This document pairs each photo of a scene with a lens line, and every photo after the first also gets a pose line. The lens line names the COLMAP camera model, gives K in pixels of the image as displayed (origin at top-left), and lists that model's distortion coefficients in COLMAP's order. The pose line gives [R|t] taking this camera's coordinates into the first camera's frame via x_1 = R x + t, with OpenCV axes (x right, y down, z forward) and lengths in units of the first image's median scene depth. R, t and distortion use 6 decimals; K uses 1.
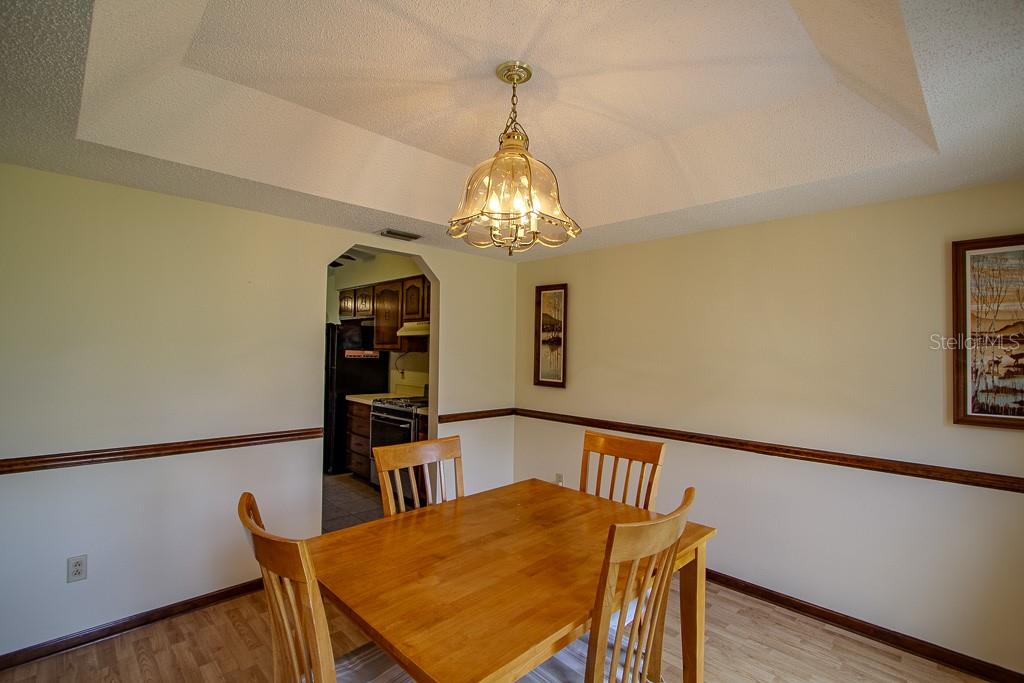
lens RADIAL K [[472.4, 0, 504.9], [0, 472.4, 342.4], [0, 0, 1]] dist [-0.014799, 0.000448]
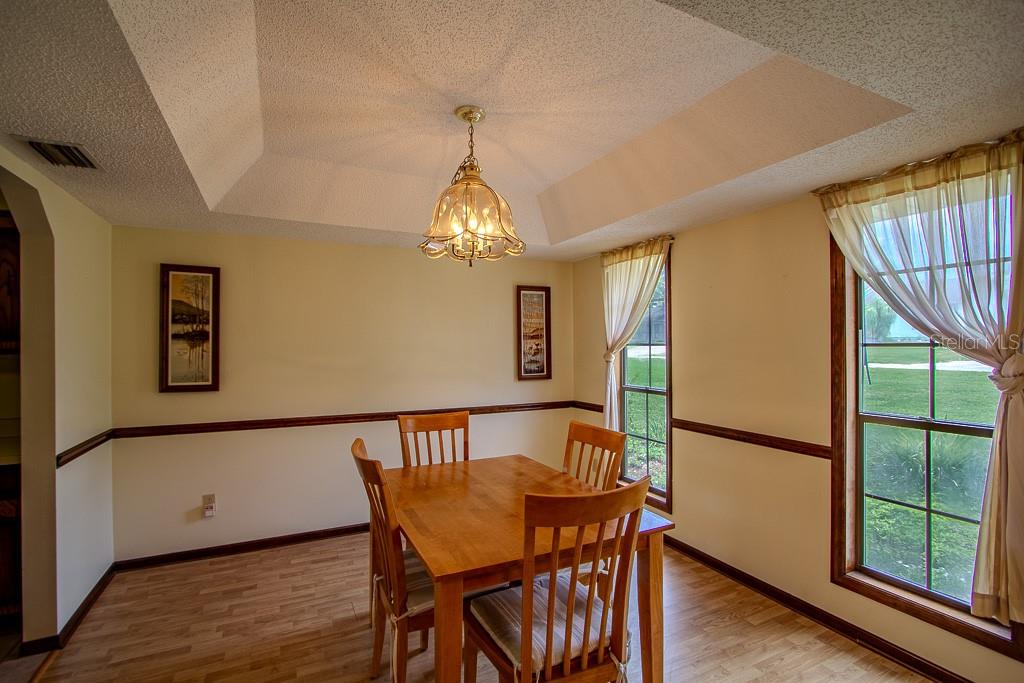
lens RADIAL K [[472.4, 0, 502.9], [0, 472.4, 340.3], [0, 0, 1]] dist [-0.014799, 0.000448]
pose [[0.330130, -0.005225, 0.943921, -0.495624], [-0.005371, 0.999958, 0.007413, -0.002905], [-0.943920, -0.007517, 0.330088, 0.237694]]
